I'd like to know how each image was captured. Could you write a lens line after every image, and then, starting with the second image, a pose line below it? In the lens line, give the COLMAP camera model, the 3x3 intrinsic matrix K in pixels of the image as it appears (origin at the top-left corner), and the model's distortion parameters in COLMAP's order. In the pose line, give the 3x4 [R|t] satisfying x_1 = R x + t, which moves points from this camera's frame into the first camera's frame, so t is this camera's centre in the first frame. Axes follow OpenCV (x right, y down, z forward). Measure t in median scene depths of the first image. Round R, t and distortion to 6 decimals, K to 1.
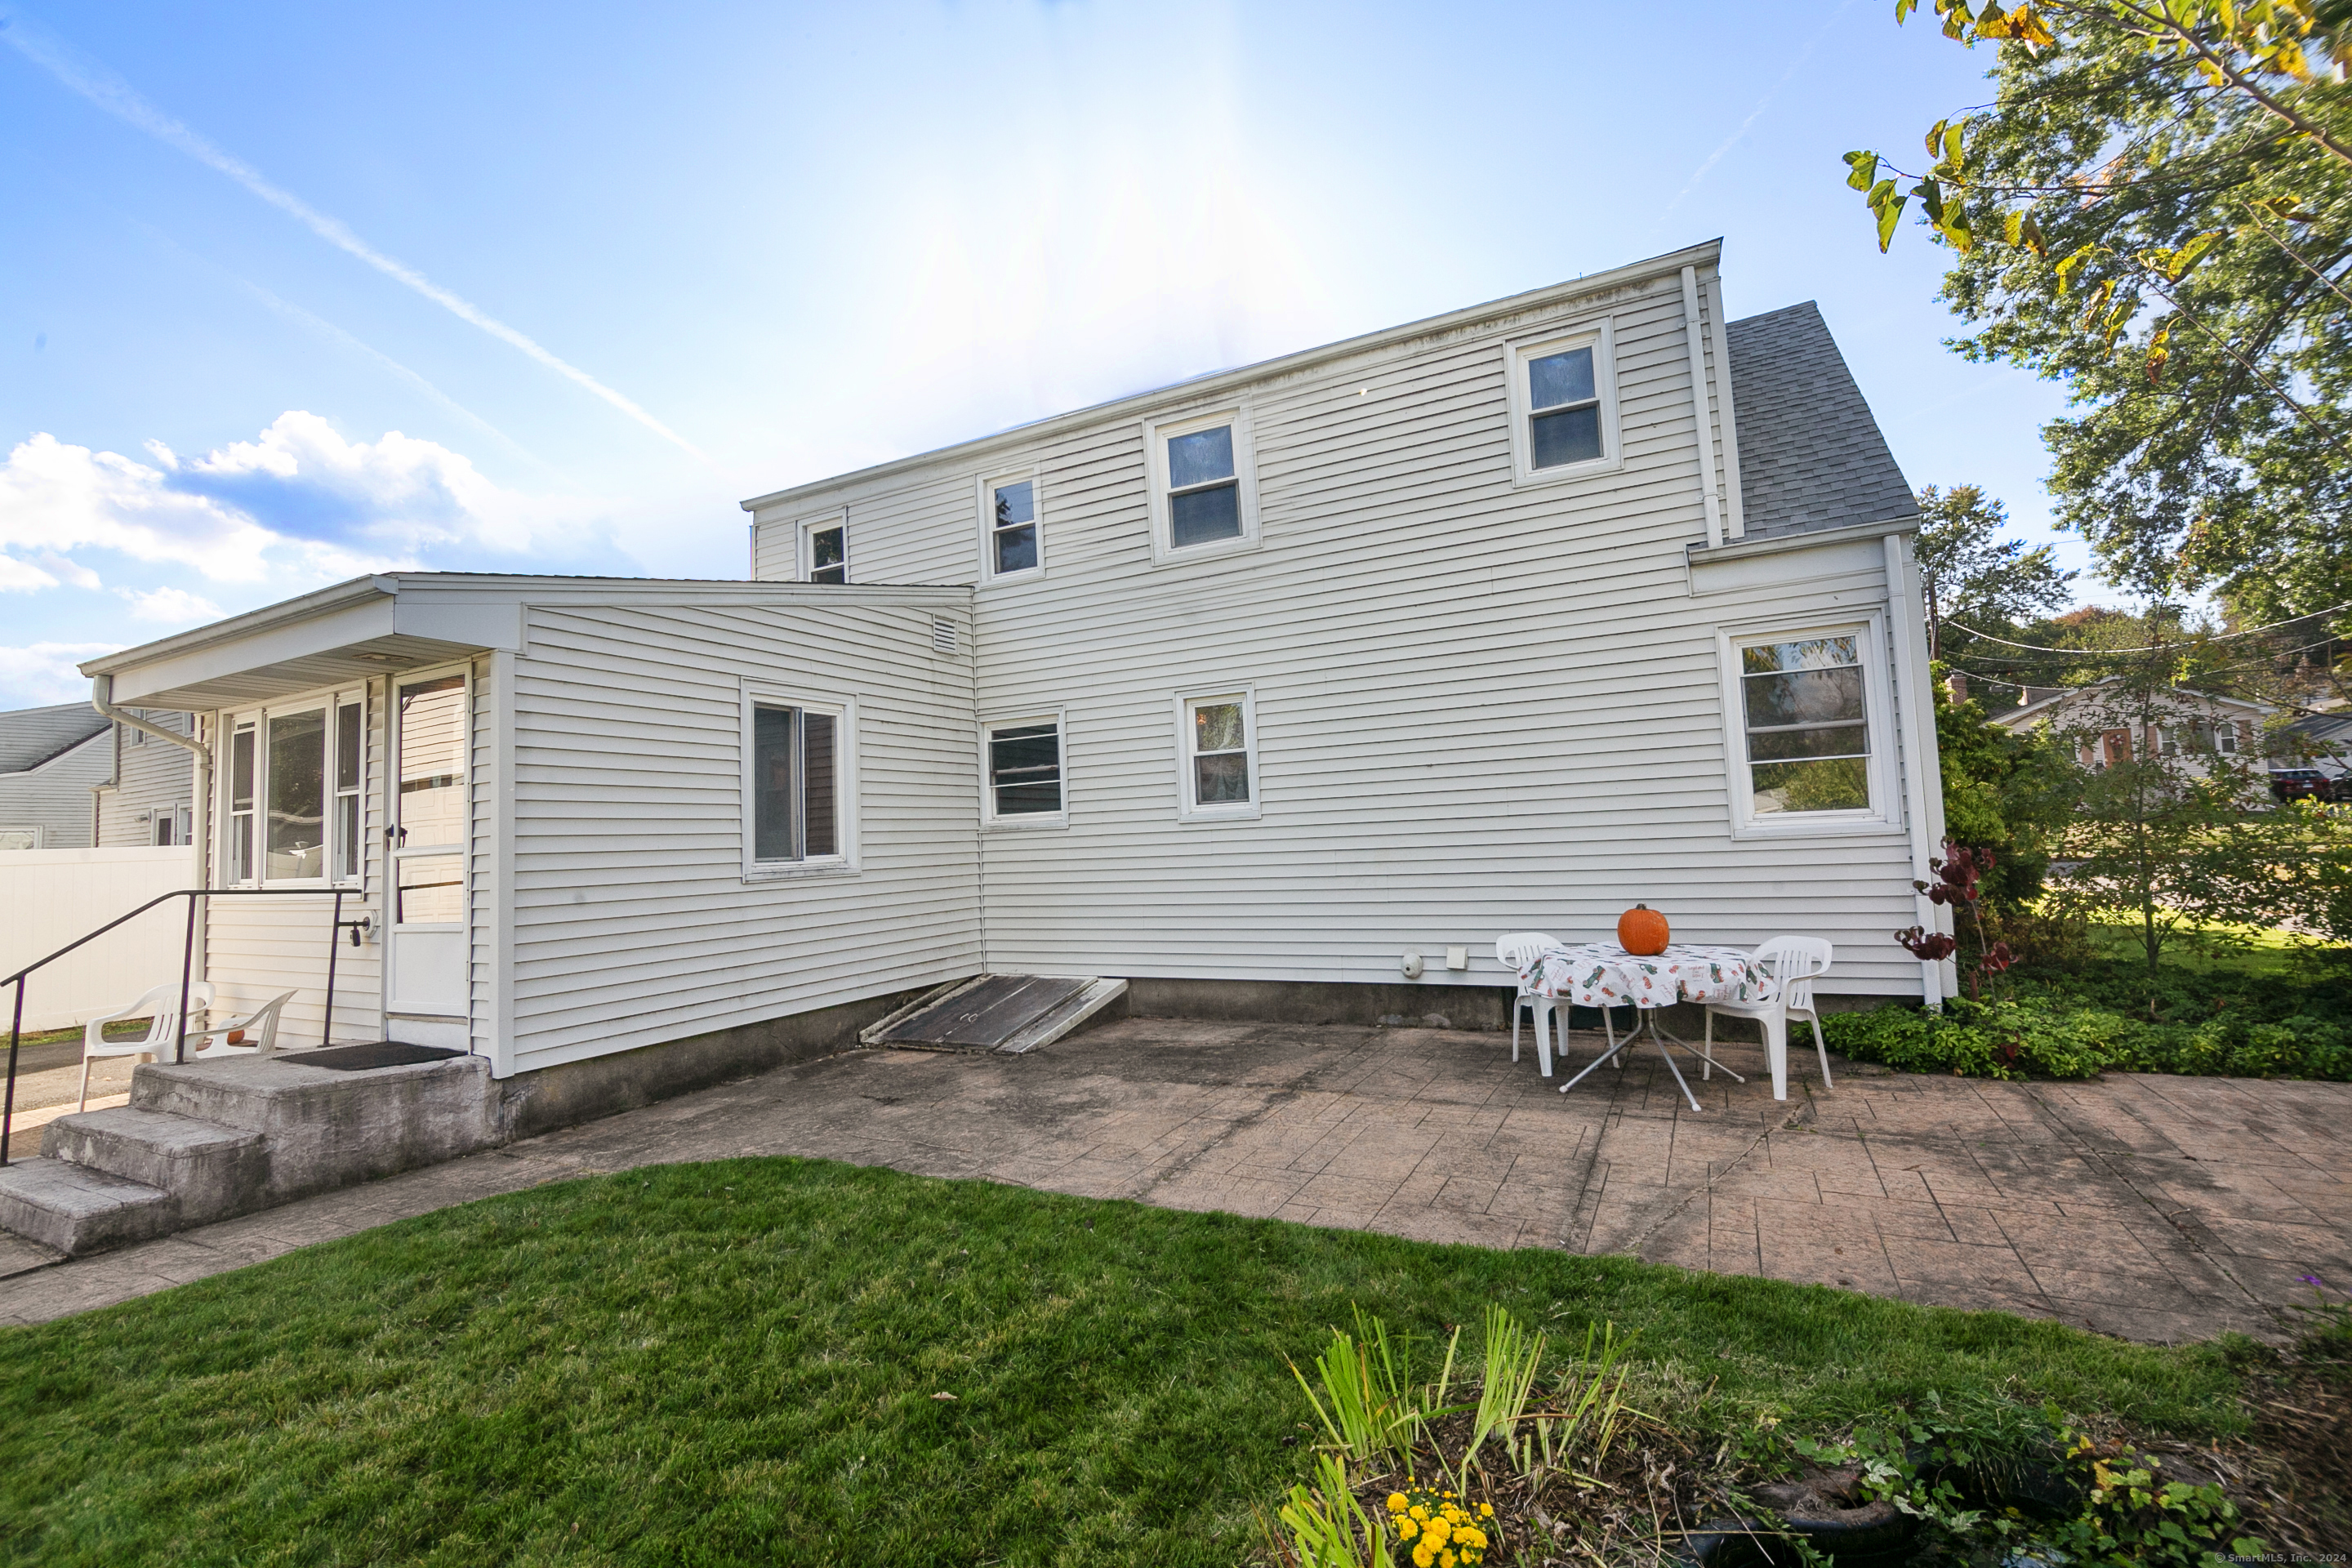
lens RADIAL K [[1007.7, 0, 1176.0], [0, 1007.7, 784.0], [0, 0, 1]] dist [-0.003030, -0.006356]
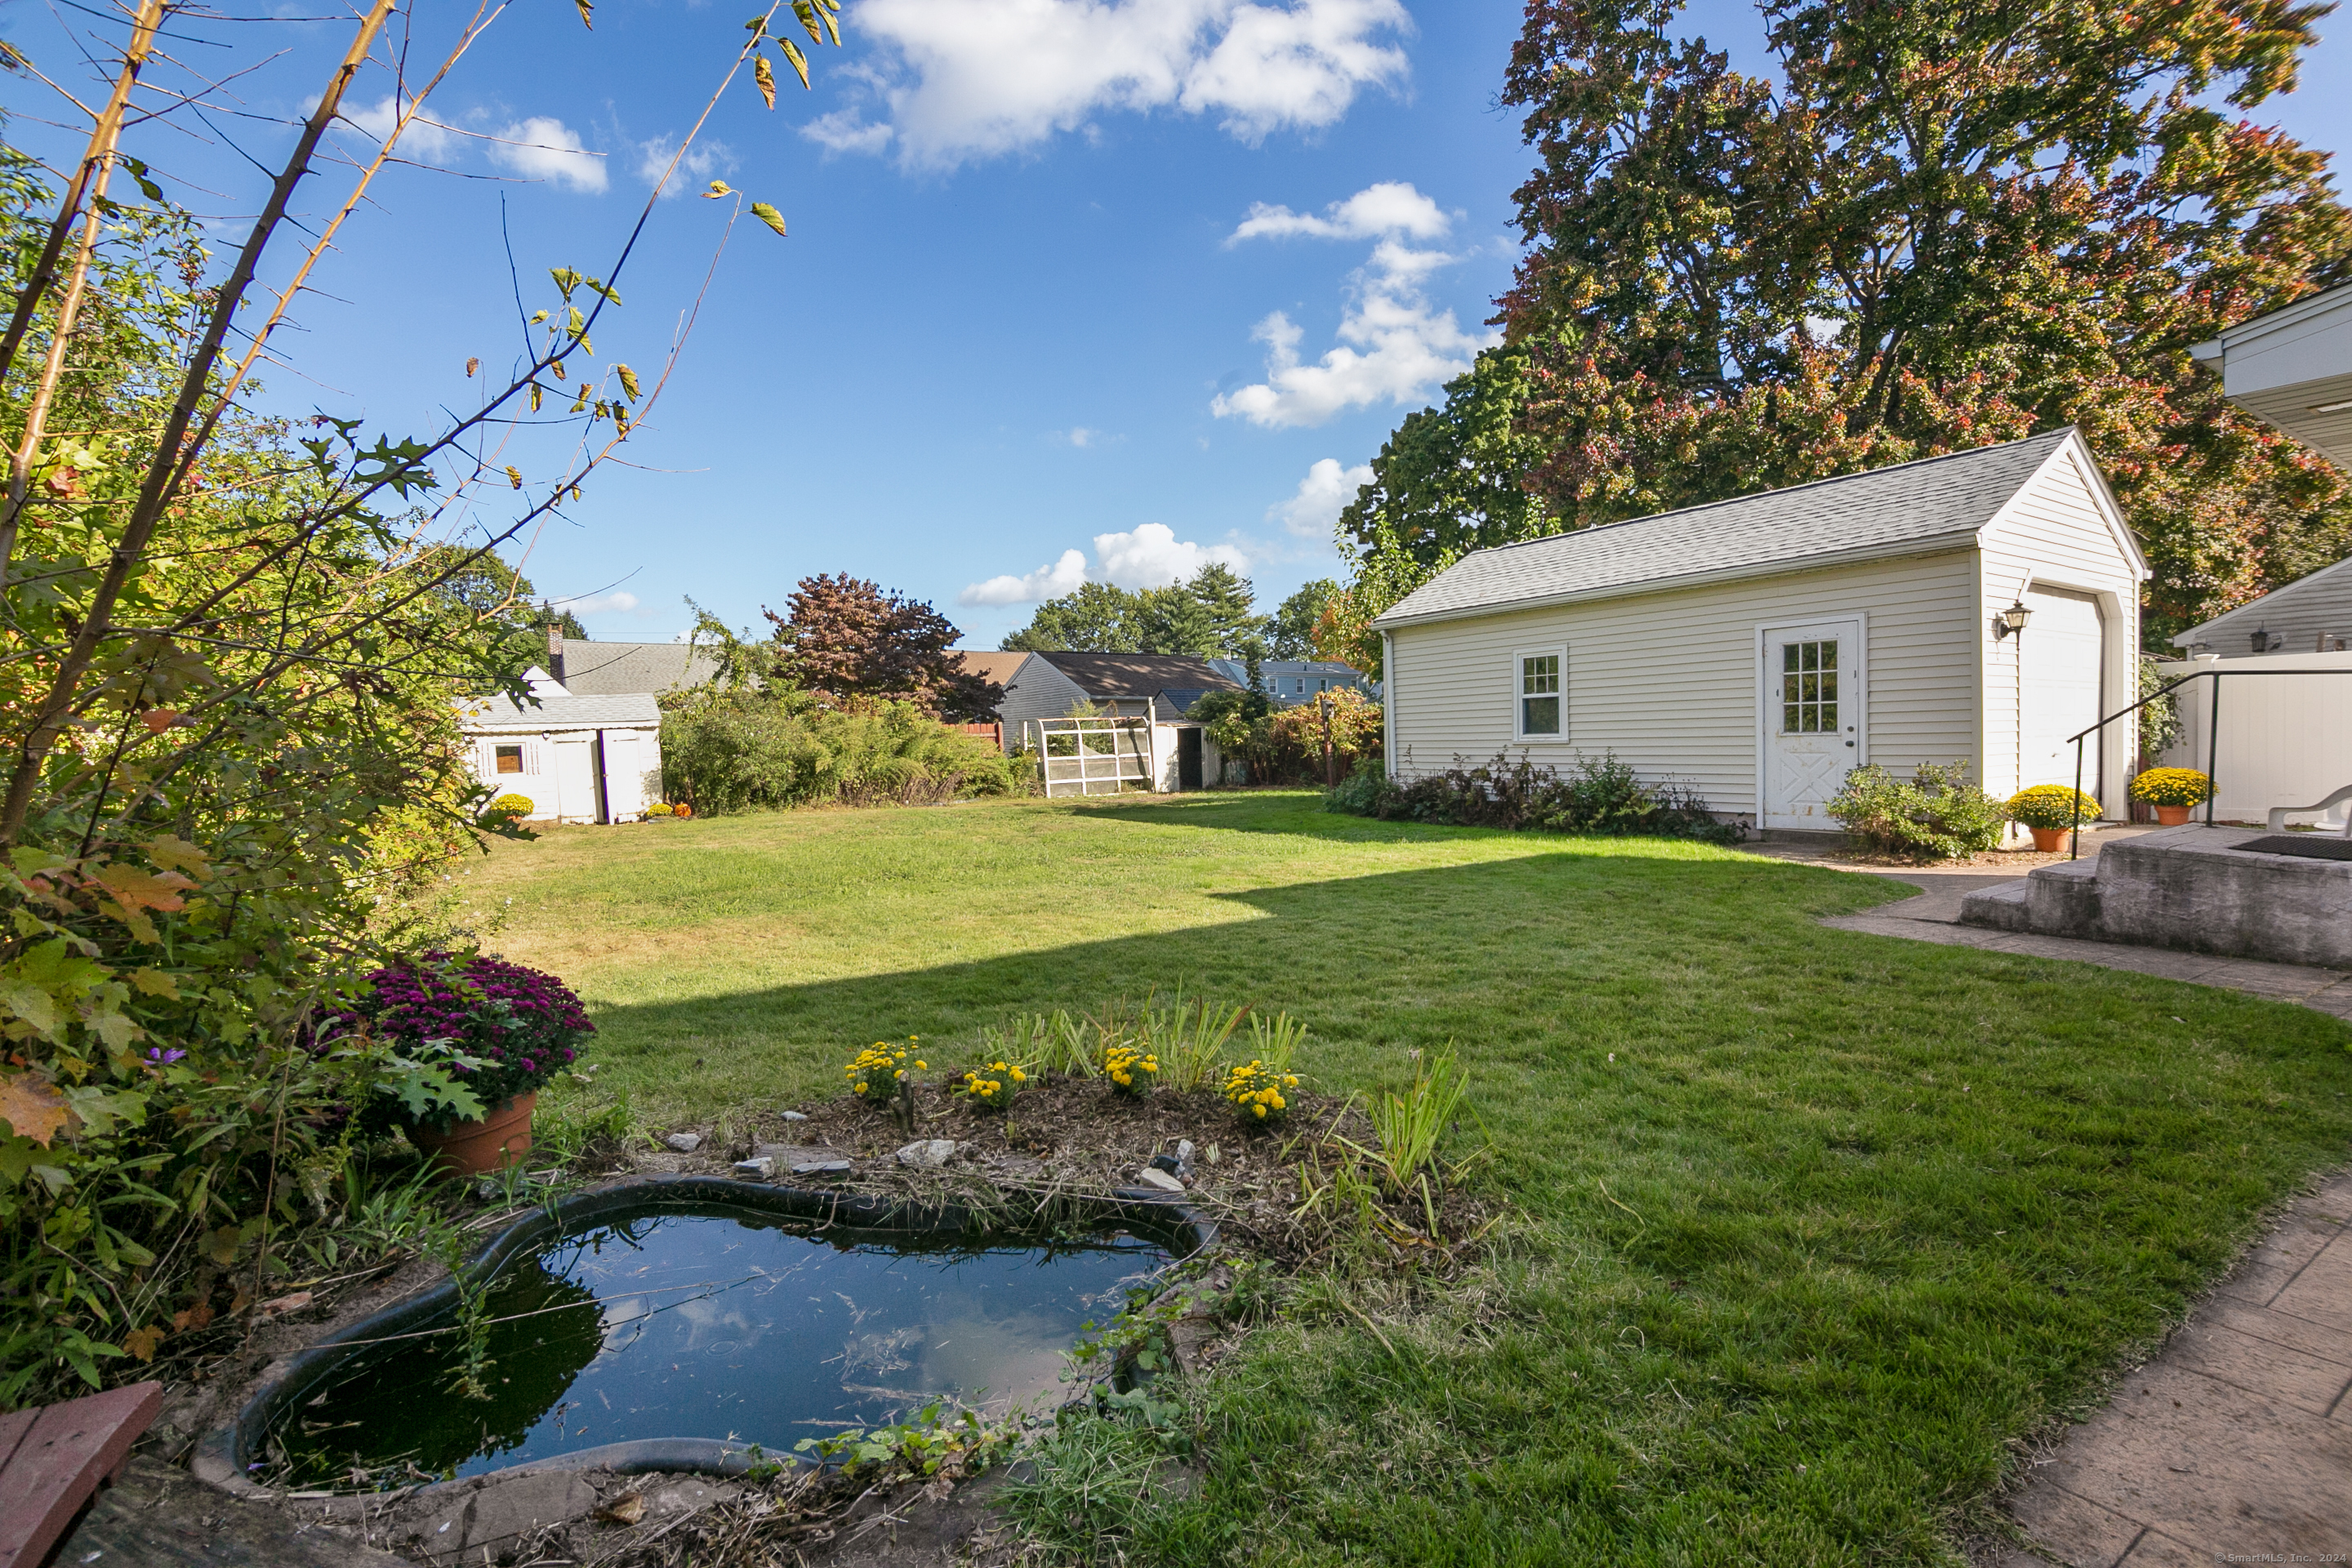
lens RADIAL K [[1051.5, 0, 1181.5], [0, 1051.5, 780.0], [0, 0, 1]] dist [-0.012400, -0.001417]
pose [[-0.494261, 0.083971, -0.865248, 0.416828], [0.096121, 0.994500, 0.041607, 0.051106], [0.863983, -0.062604, -0.499614, 0.431431]]
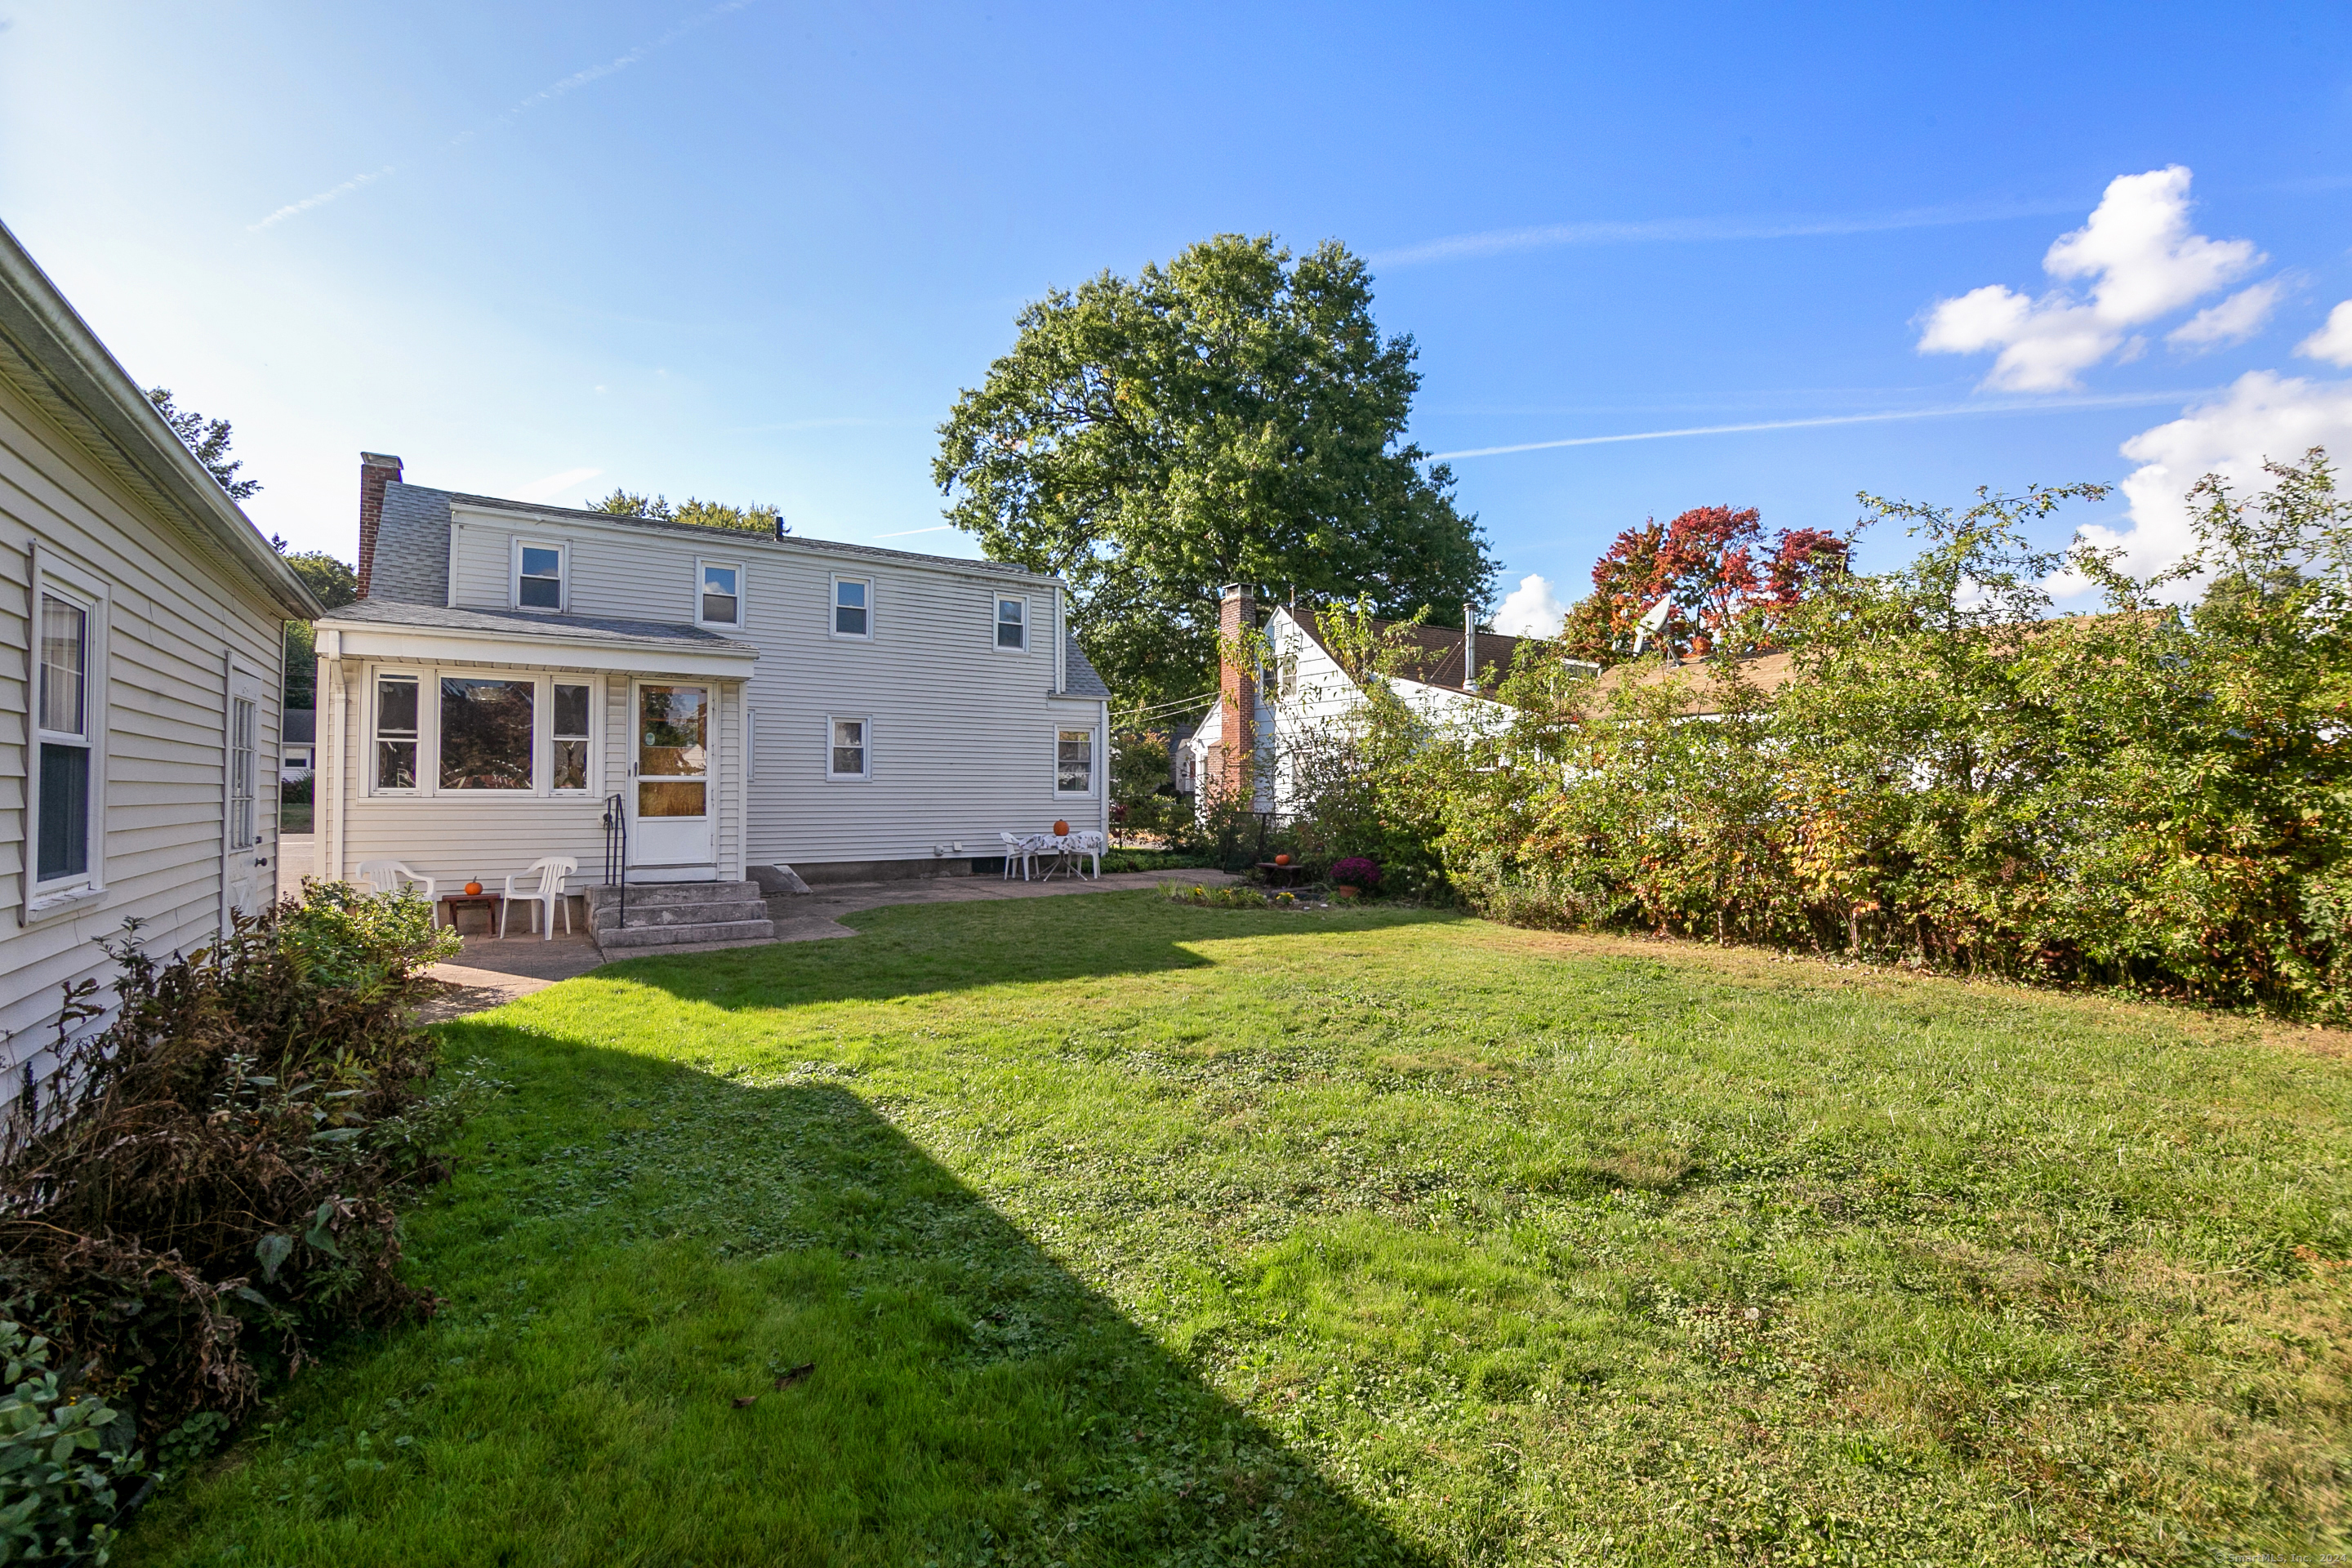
lens RADIAL K [[1051.5, 0, 1181.5], [0, 1051.5, 780.0], [0, 0, 1]] dist [-0.012400, -0.001417]
pose [[0.487026, 0.055719, 0.871608, -1.631573], [-0.072929, 0.997072, -0.022989, 0.037580], [-0.870337, -0.052369, 0.489664, -0.653008]]
